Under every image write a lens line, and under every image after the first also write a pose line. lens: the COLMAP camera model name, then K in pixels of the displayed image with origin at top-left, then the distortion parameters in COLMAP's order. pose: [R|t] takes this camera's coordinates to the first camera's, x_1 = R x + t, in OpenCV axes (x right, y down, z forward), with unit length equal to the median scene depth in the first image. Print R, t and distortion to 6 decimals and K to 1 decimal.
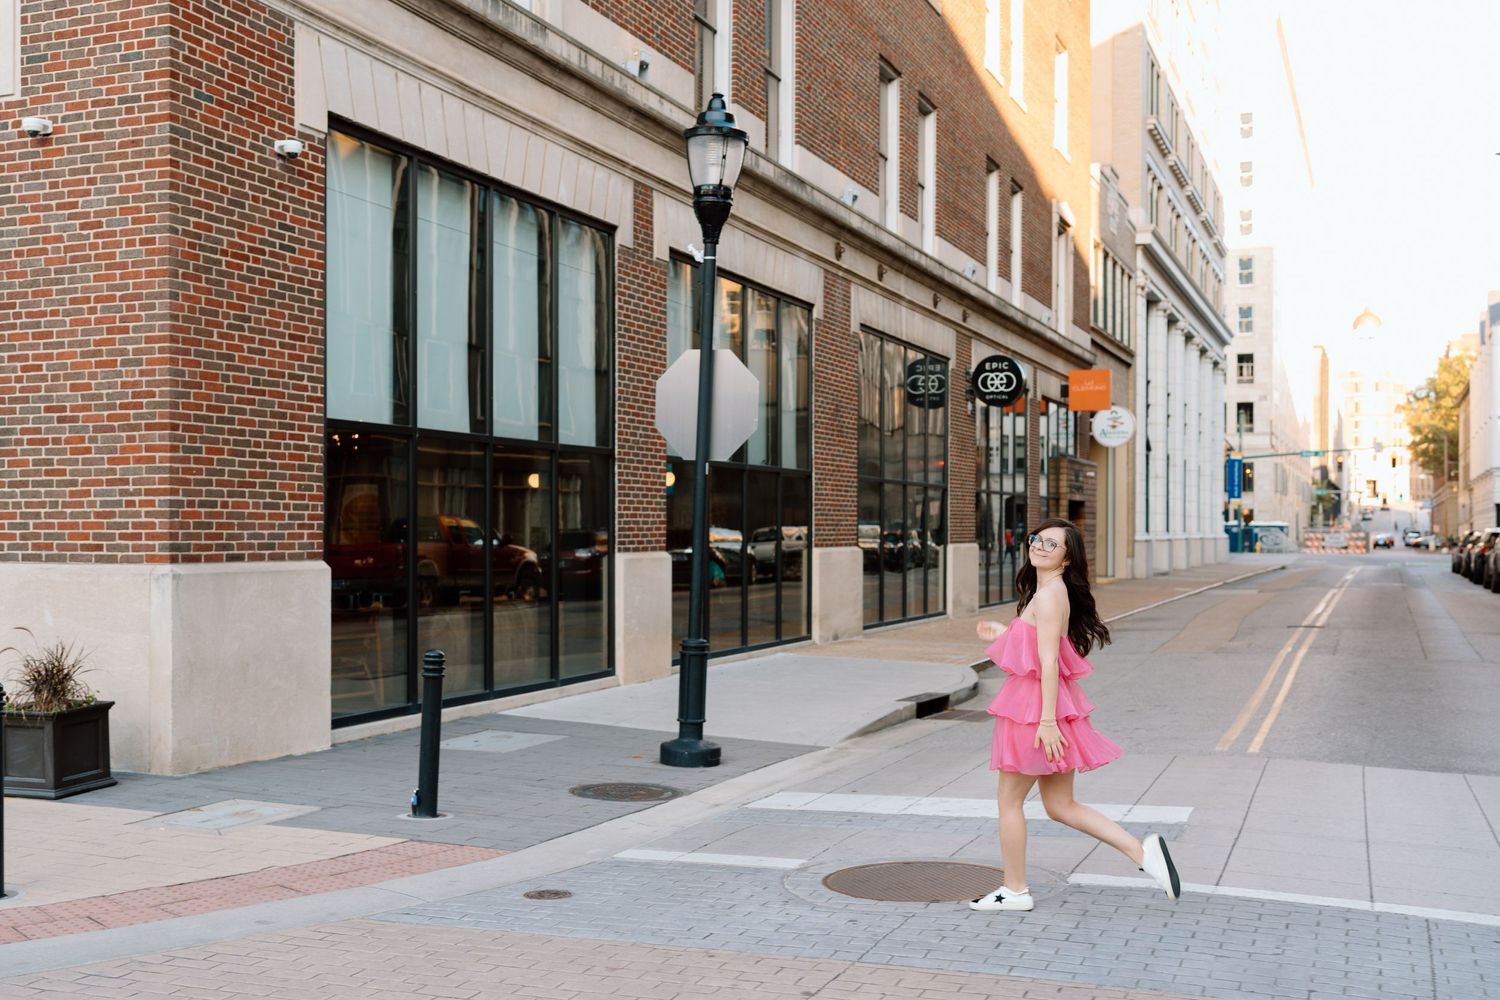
lens RADIAL K [[1494.7, 0, 755.5], [0, 1494.7, 496.1], [0, 0, 1]] dist [-0.000311, 0.014265]
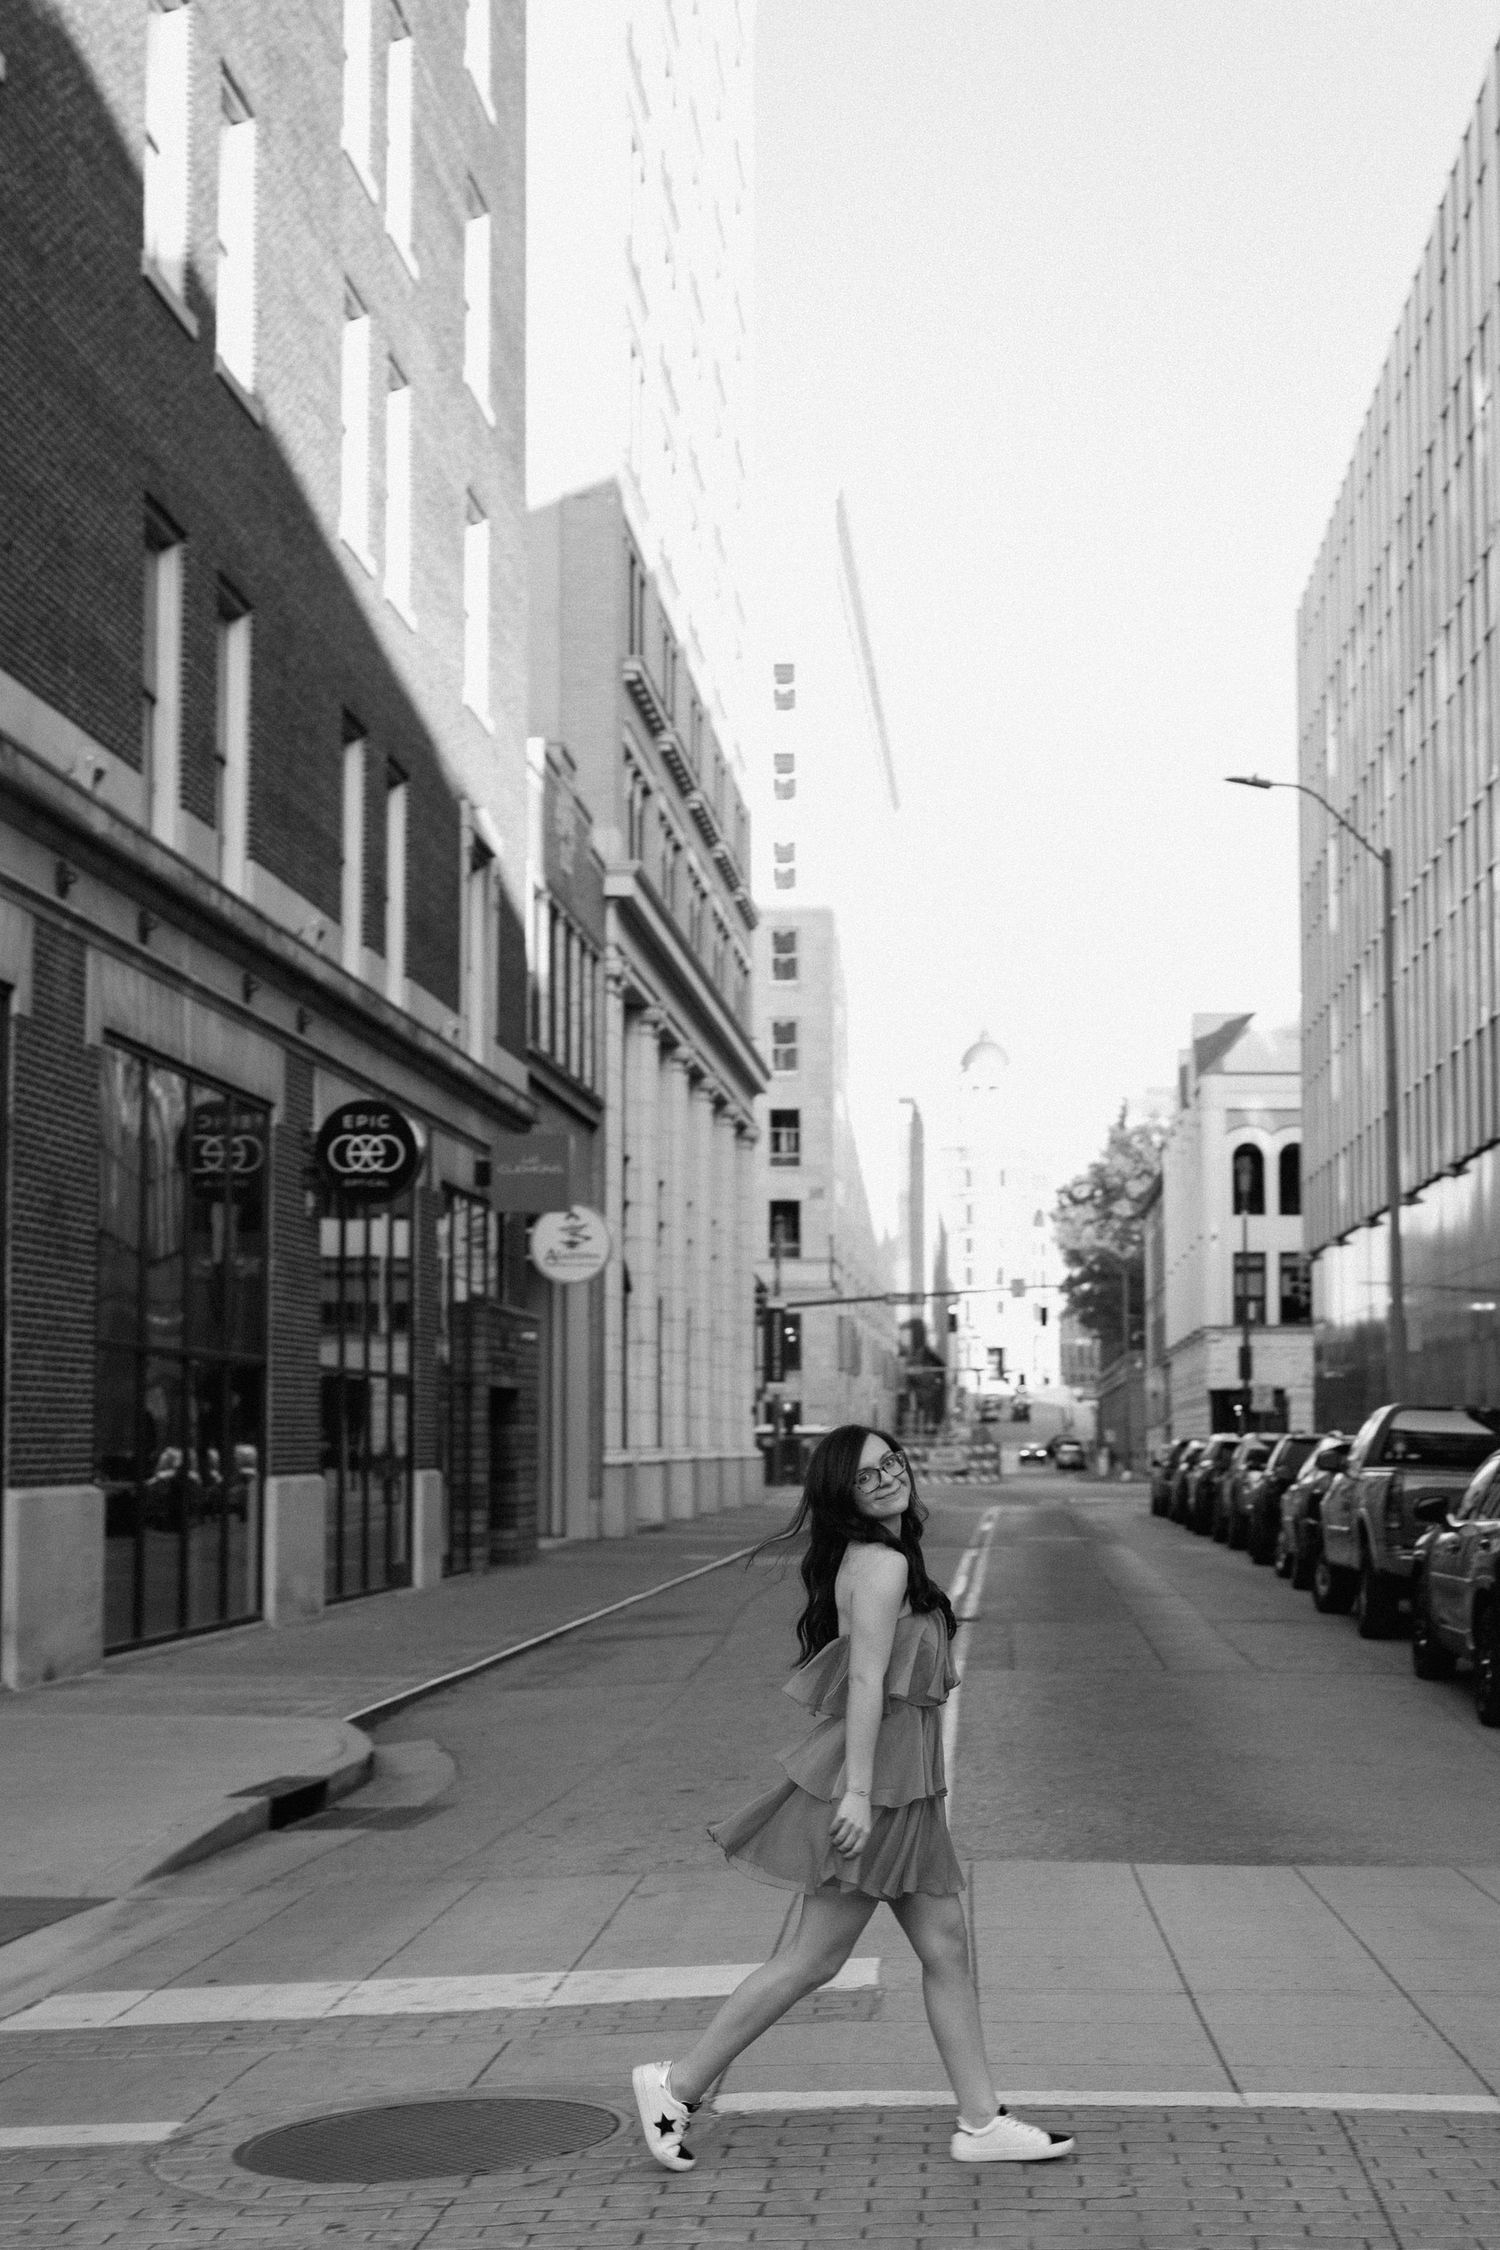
lens RADIAL K [[3168.0, 0, 751.1], [0, 3168.0, 1162.5], [0, 0, 1]] dist [0.002837, 0.044839]
pose [[0.922497, 0.023583, 0.385284, -0.126097], [0.002188, 0.997796, -0.066313, -0.001881], [-0.385999, 0.062017, 0.920412, -0.035285]]
